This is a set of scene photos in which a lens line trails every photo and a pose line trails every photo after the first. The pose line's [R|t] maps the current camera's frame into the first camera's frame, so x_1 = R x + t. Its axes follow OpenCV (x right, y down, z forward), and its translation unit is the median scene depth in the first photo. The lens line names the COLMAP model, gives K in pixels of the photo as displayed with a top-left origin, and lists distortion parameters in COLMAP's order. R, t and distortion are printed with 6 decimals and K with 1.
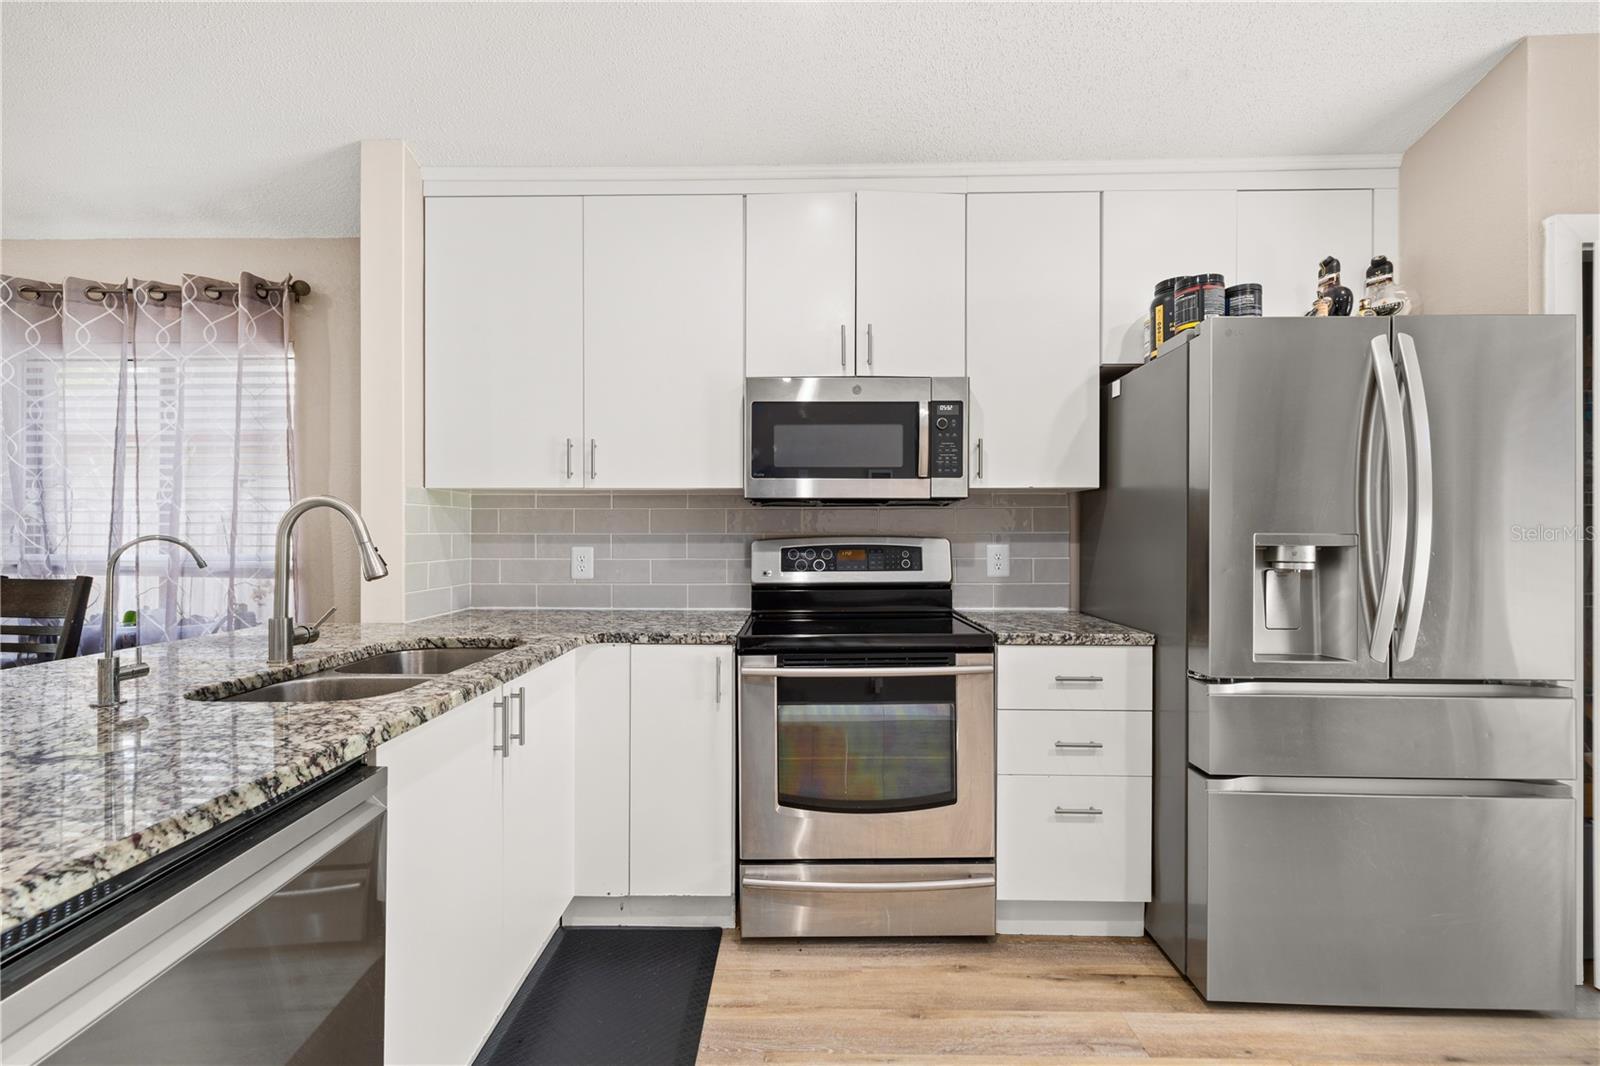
lens RADIAL K [[677.7, 0, 797.8], [0, 677.7, 534.2], [0, 0, 1]] dist [0.003814, -0.001706]
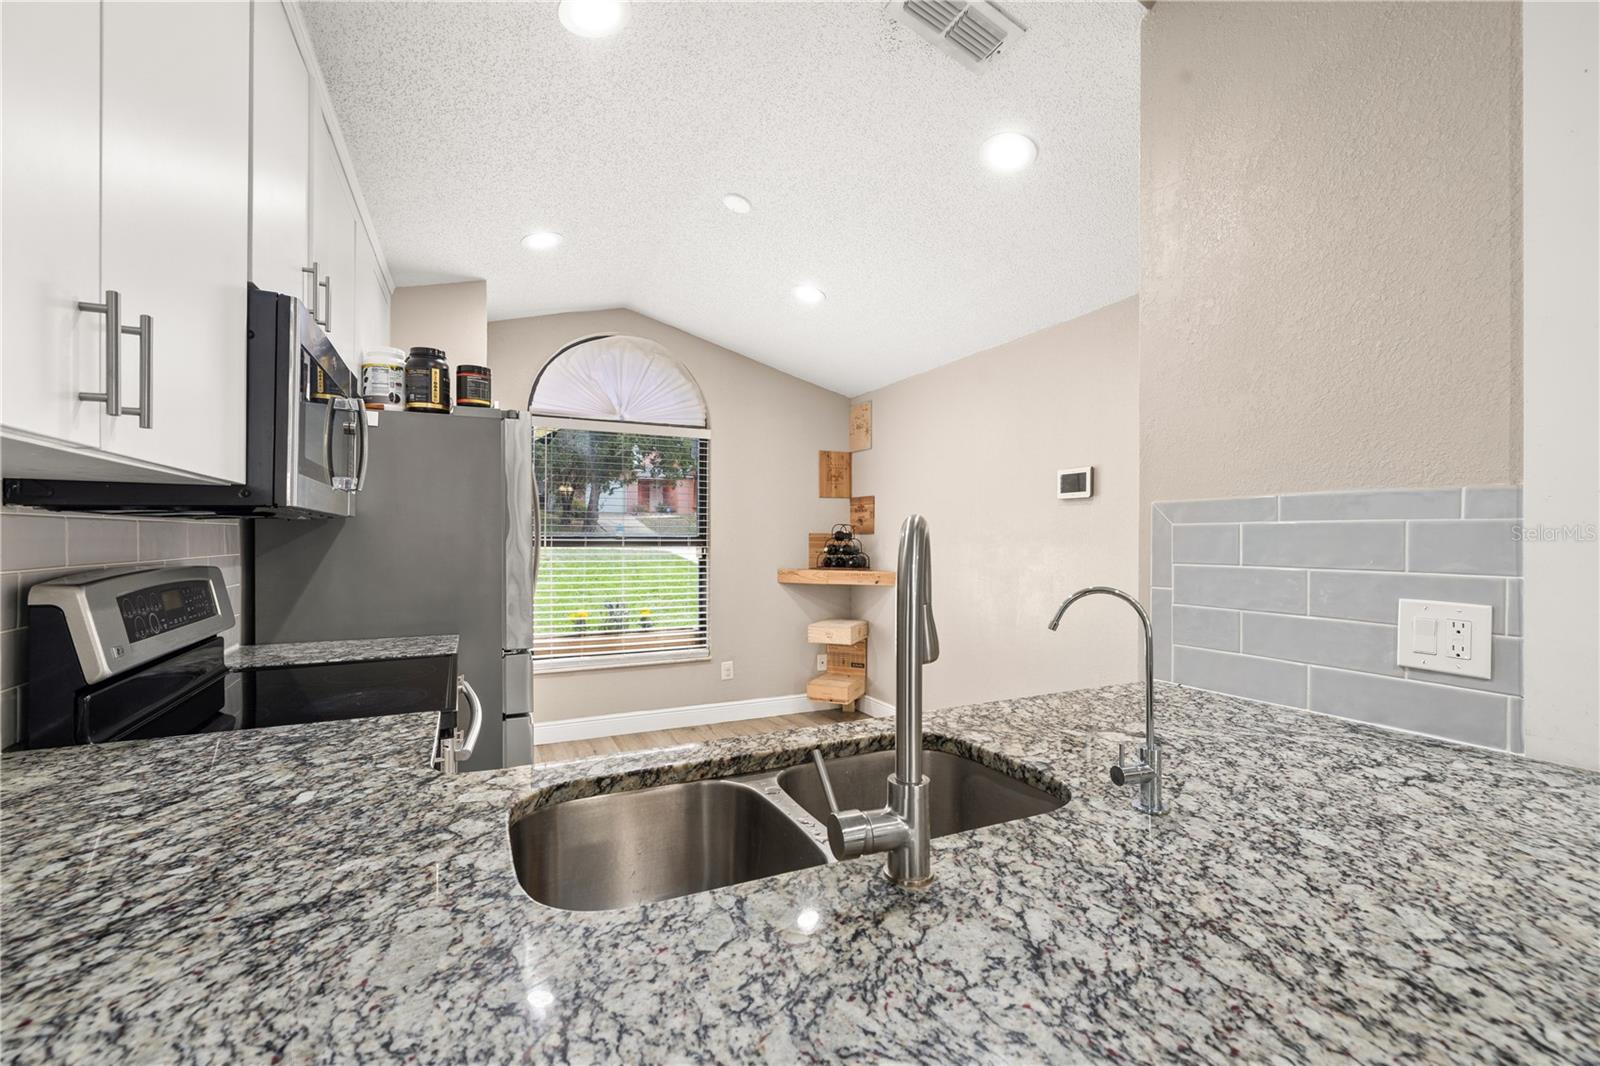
lens RADIAL K [[677.7, 0, 797.9], [0, 677.7, 537.7], [0, 0, 1]] dist [0.003814, -0.001706]
pose [[-0.442897, 0.000756, 0.896572, -0.886402], [-0.004838, 0.999983, -0.003233, -0.031194], [-0.896559, -0.005770, -0.442886, 0.985451]]
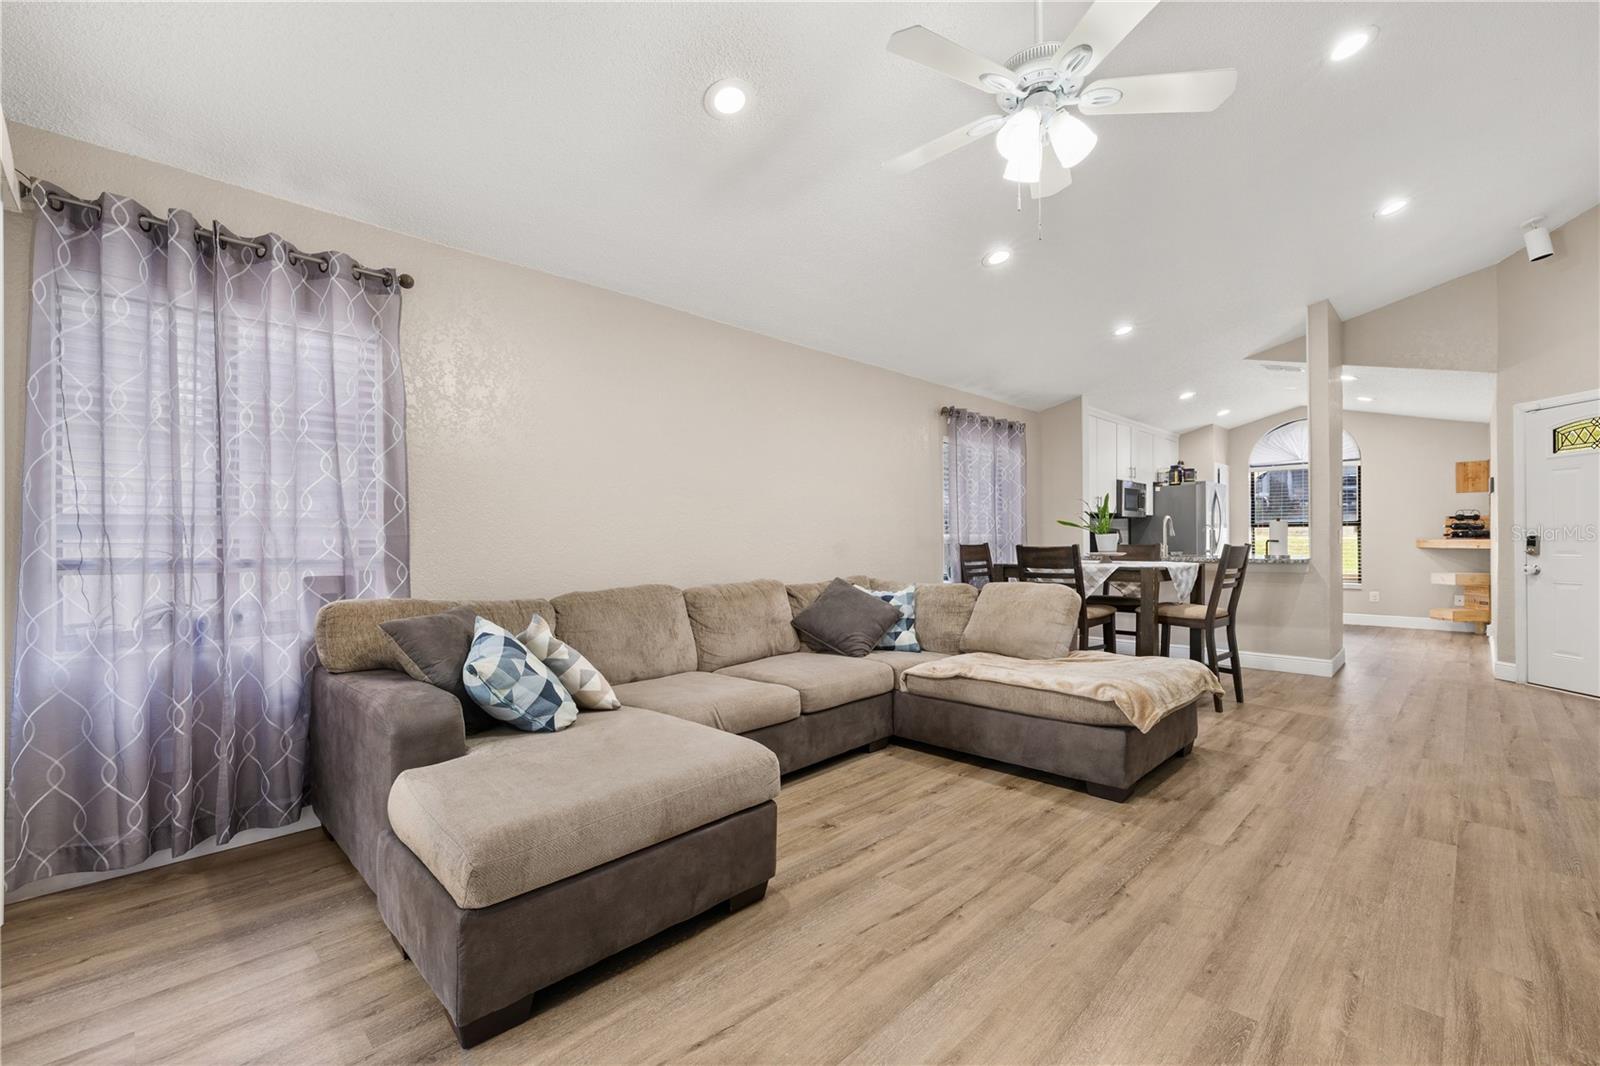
lens RADIAL K [[677.7, 0, 801.6], [0, 677.7, 535.2], [0, 0, 1]] dist [0.003814, -0.001706]
pose [[0.691666, -0.001348, 0.722216, -4.079616], [0.003862, 0.999991, -0.001832, 0.045644], [-0.722207, 0.004056, 0.691665, -0.193710]]
